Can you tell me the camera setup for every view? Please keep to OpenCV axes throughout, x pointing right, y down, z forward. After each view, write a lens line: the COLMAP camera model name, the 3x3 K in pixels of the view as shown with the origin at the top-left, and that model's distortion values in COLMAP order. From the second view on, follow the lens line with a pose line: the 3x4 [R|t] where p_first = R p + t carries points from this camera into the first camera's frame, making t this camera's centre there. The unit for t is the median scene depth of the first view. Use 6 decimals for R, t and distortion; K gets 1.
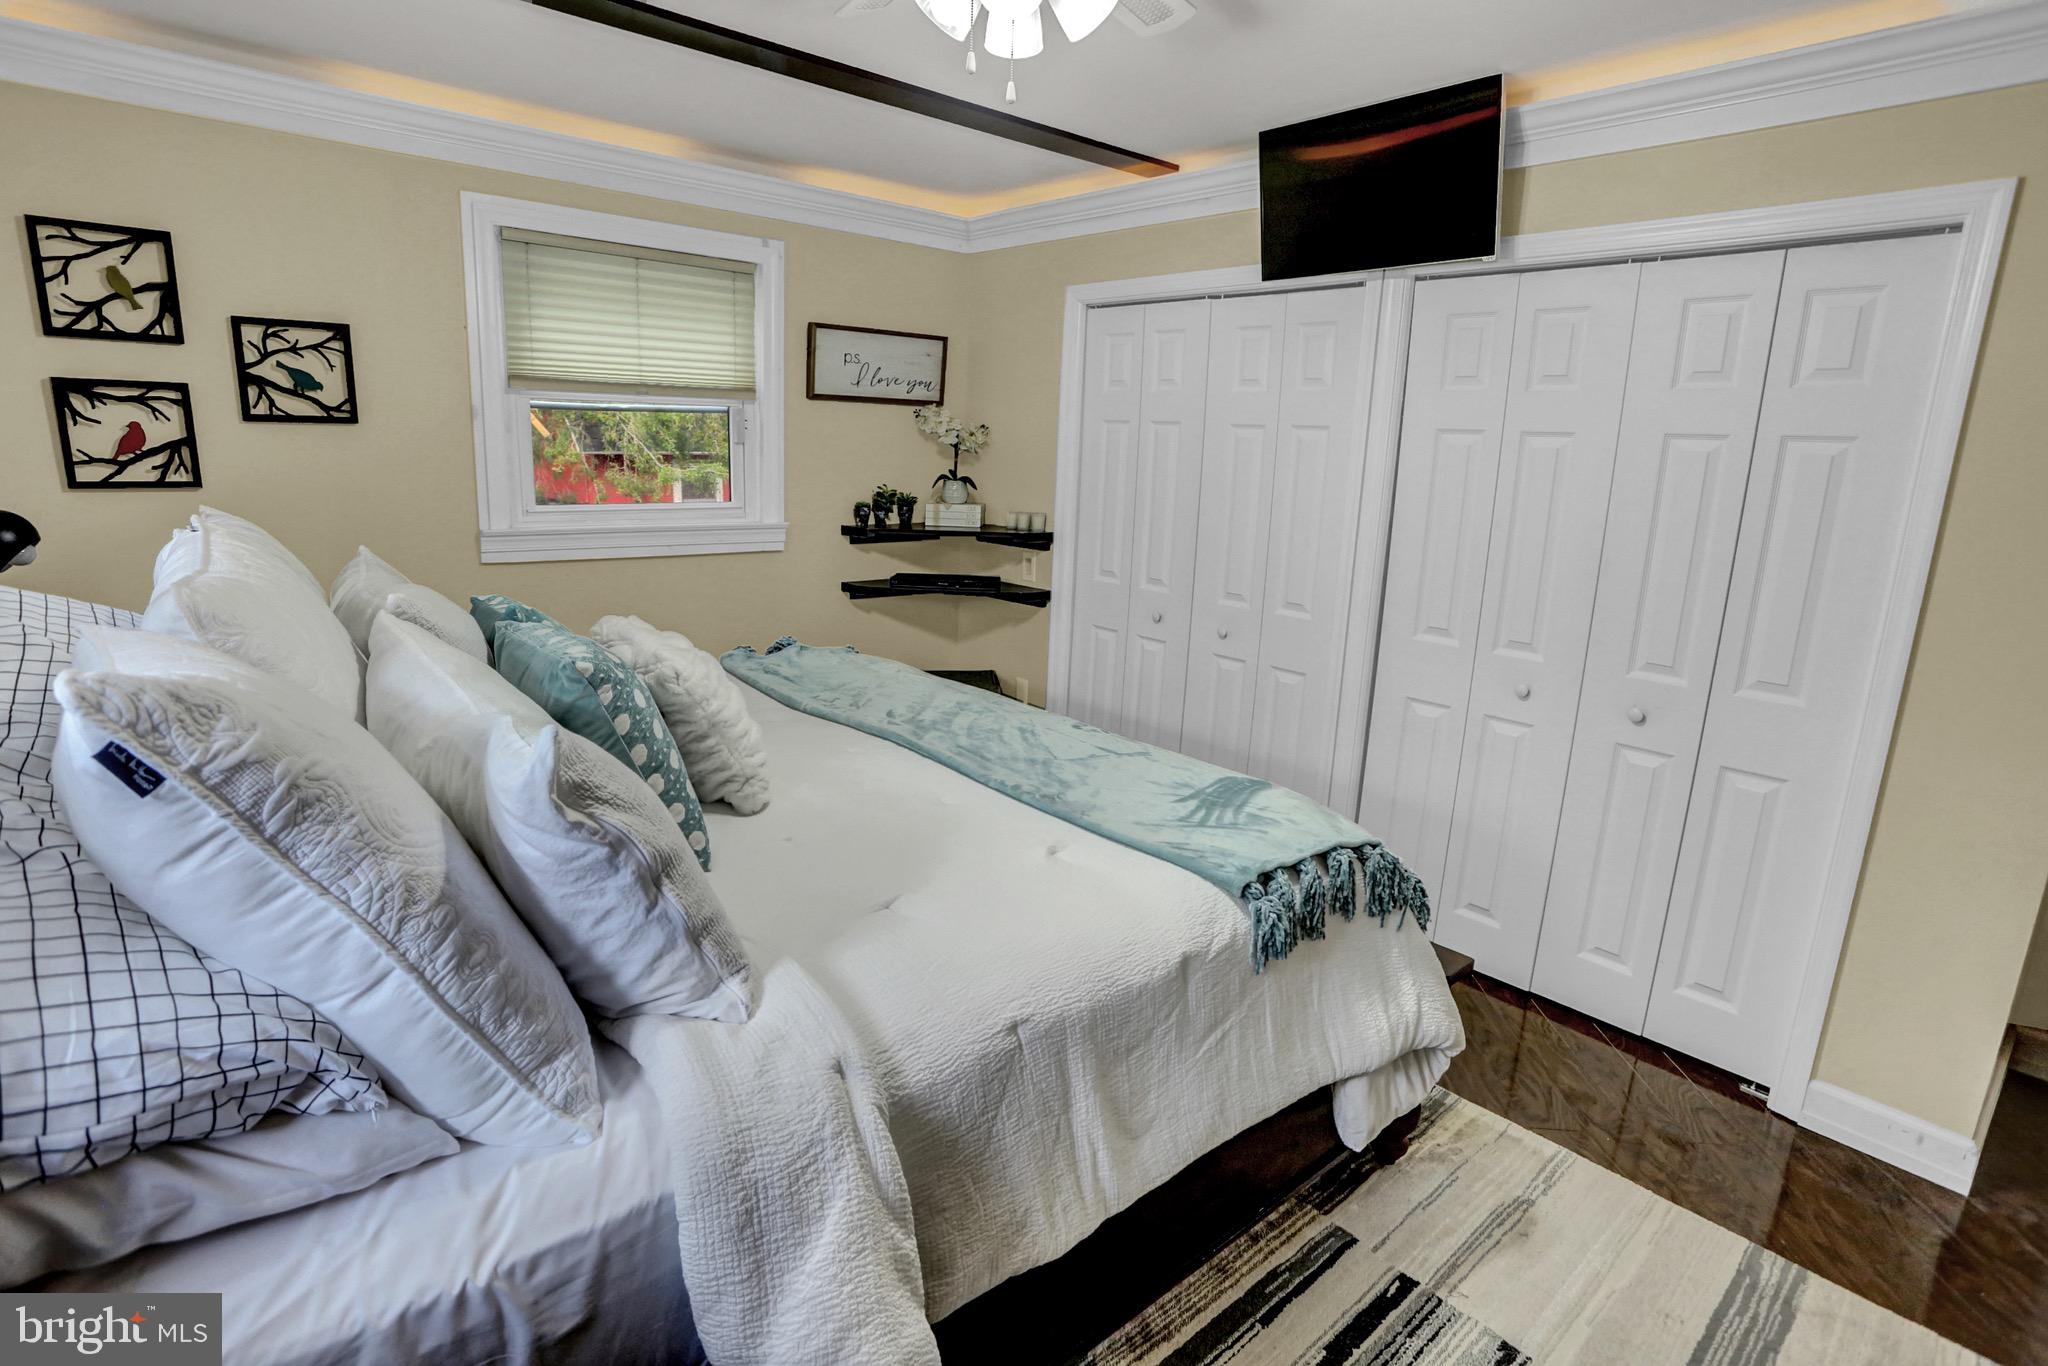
lens RADIAL K [[1052.4, 0, 1012.5], [0, 1052.4, 656.6], [0, 0, 1]] dist [-0.073153, 0.031822]
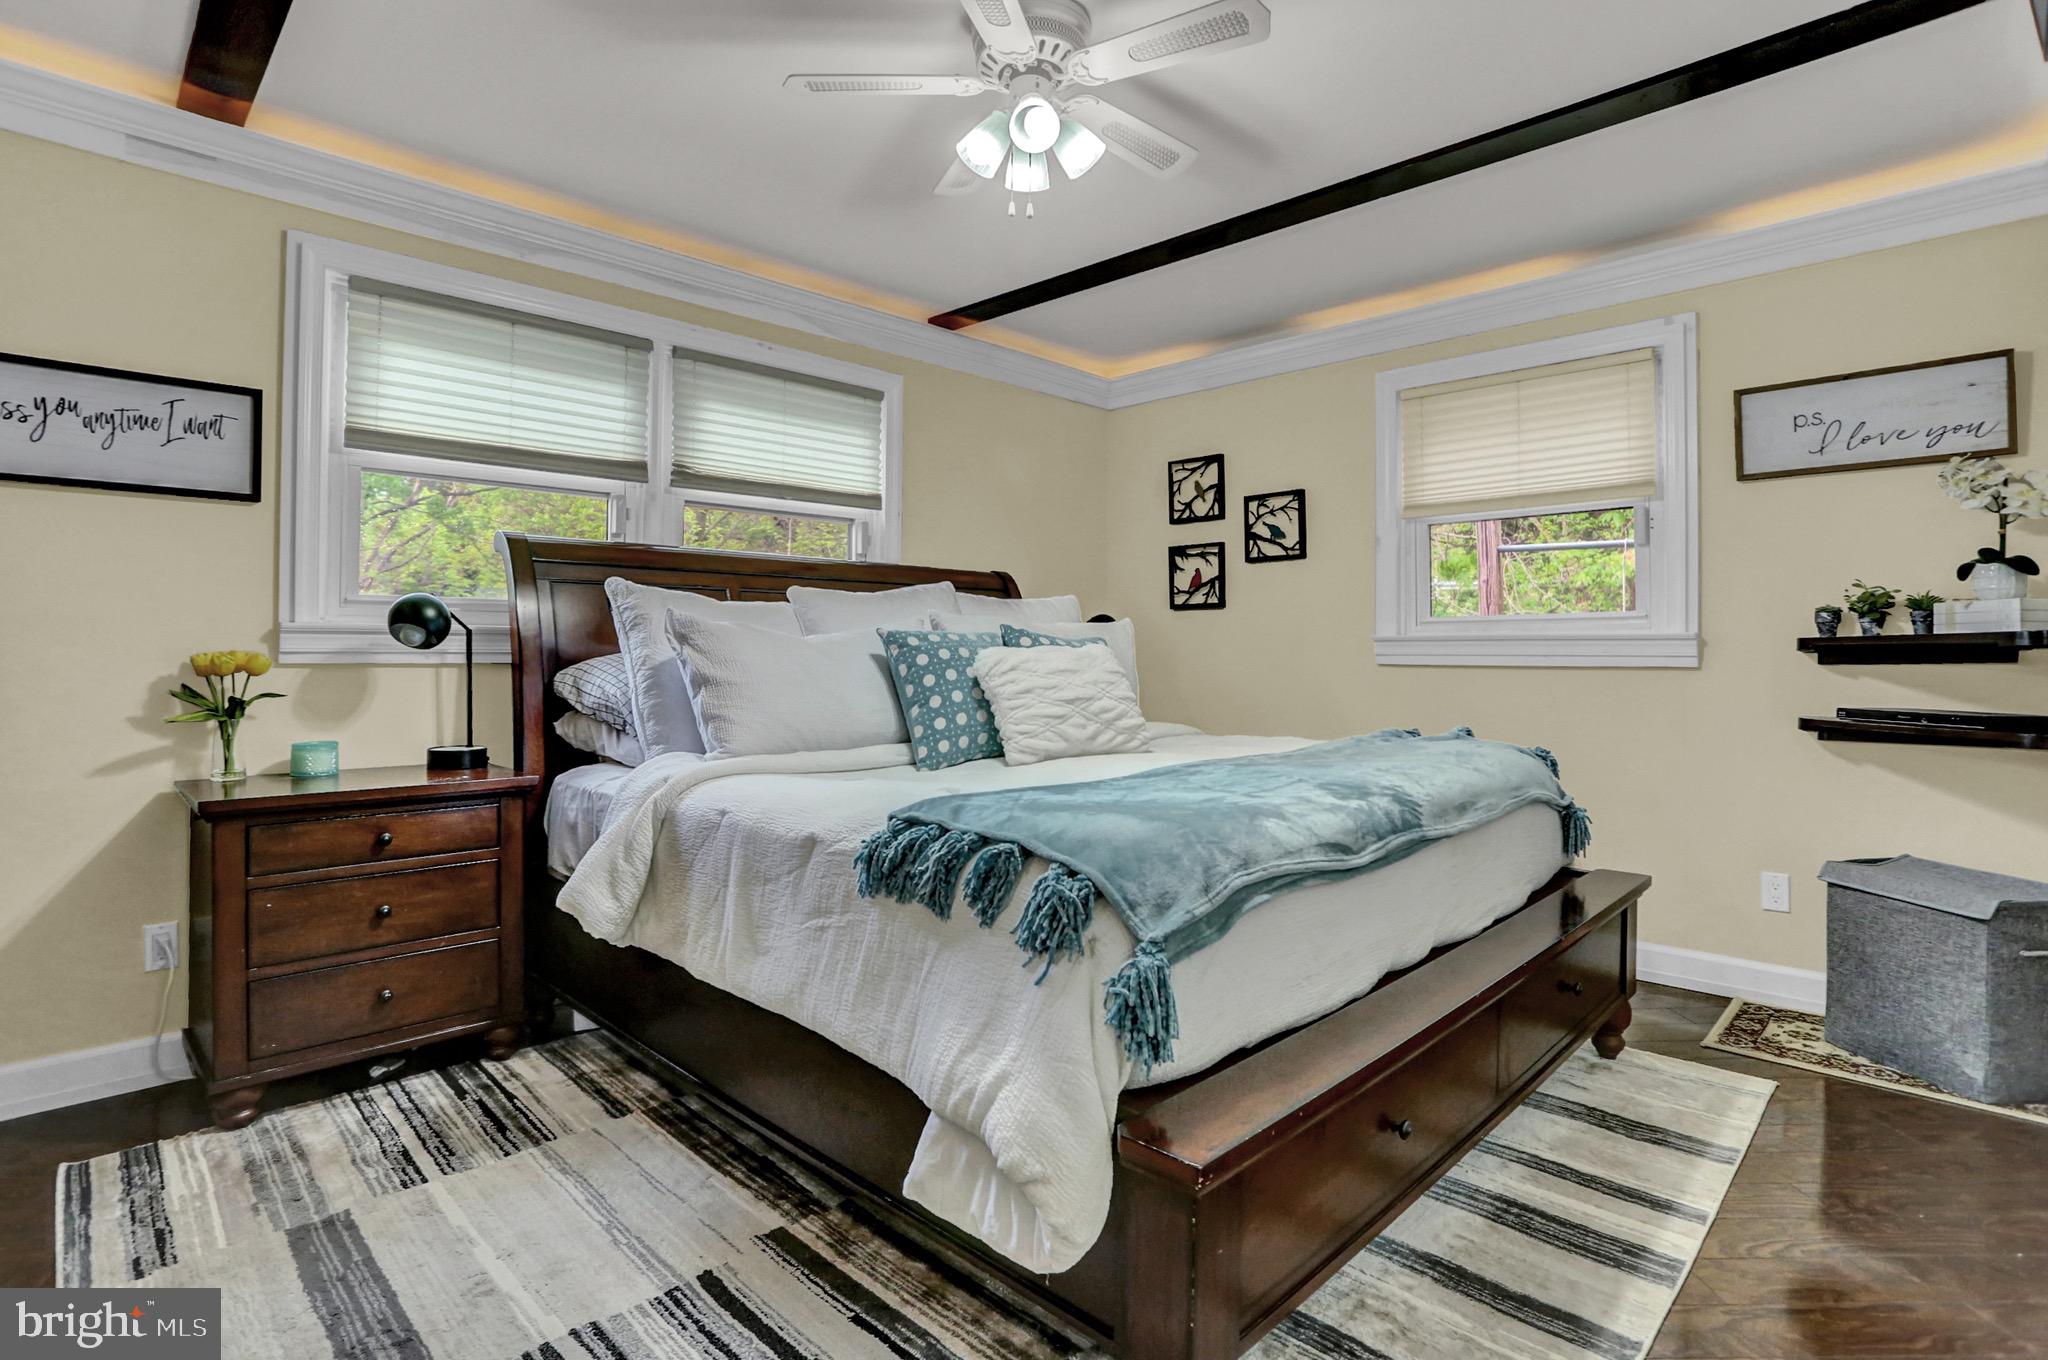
lens RADIAL K [[1026.7, 0, 1021.1], [0, 1026.7, 642.4], [0, 0, 1]] dist [-0.072876, 0.035713]
pose [[0.068277, -0.051897, -0.996316, 0.763197], [-0.201665, 0.977313, -0.064728, 0.054011], [0.977072, 0.205342, 0.056263, 0.625878]]
